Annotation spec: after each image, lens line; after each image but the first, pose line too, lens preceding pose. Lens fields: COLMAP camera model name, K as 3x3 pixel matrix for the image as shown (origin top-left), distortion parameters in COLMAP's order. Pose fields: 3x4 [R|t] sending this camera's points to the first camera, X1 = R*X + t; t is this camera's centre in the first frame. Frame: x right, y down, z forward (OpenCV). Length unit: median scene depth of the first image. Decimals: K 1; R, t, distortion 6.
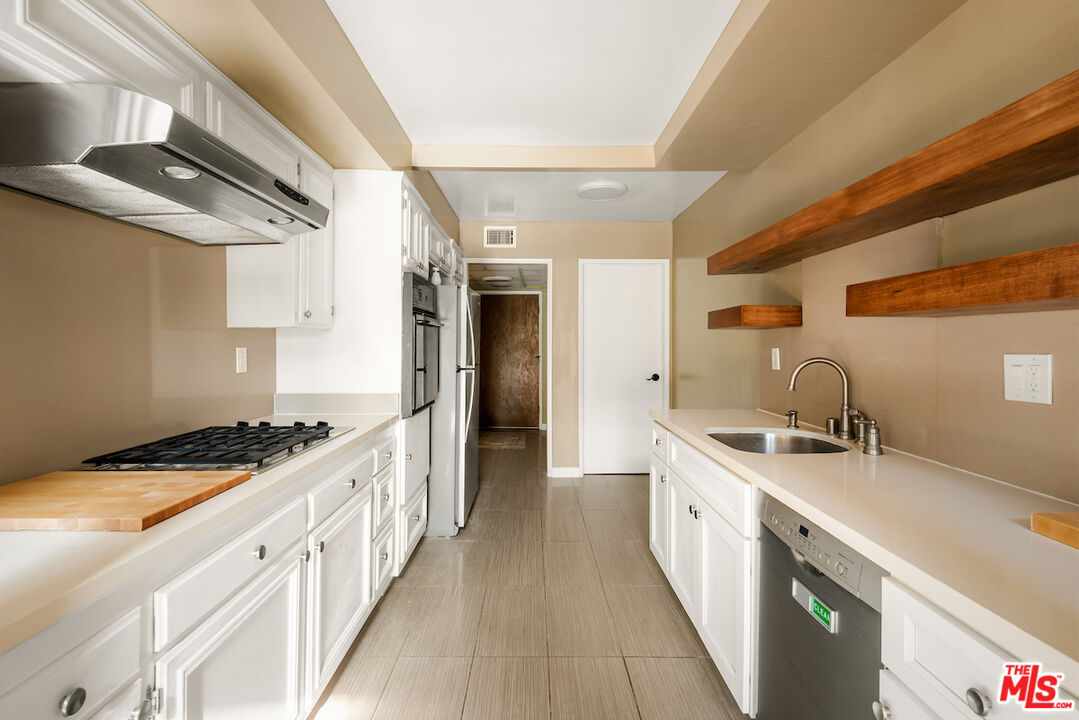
lens RADIAL K [[505.3, 0, 543.0], [0, 505.3, 335.0], [0, 0, 1]] dist [0.002005, -0.005283]
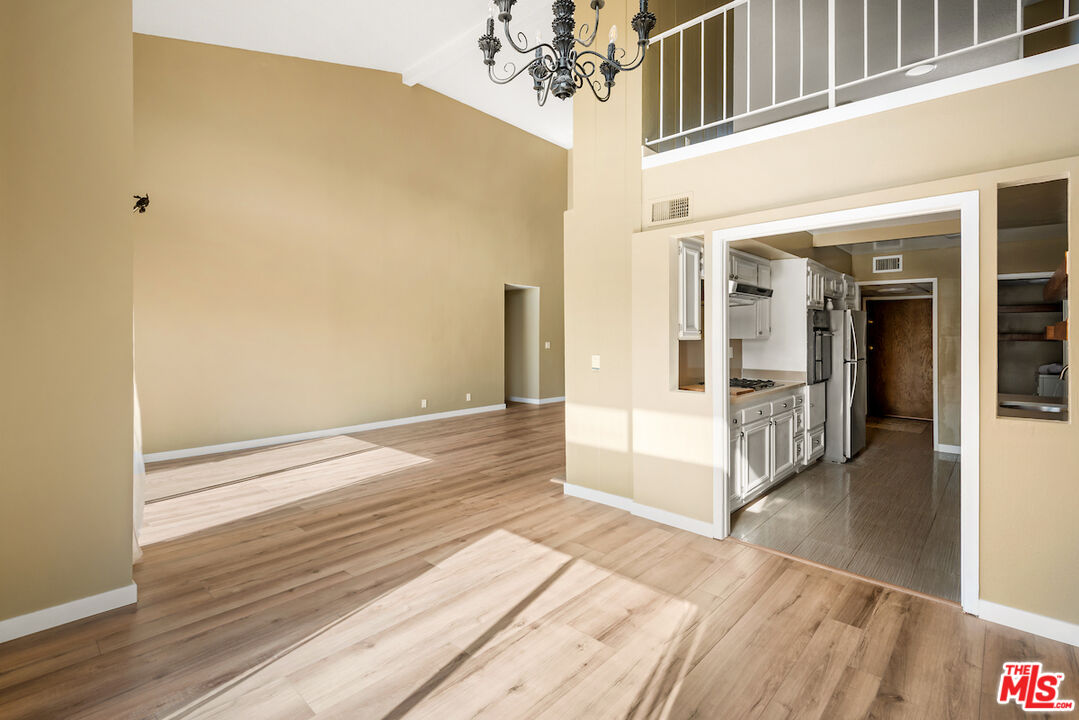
lens RADIAL K [[505.3, 0, 531.1], [0, 505.3, 329.9], [0, 0, 1]] dist [0.002005, -0.005283]
pose [[0.717276, -0.007848, -0.696745, 0.269466], [0.007813, 0.999964, -0.003220, -0.040319], [0.696746, -0.003135, 0.717311, -0.975857]]
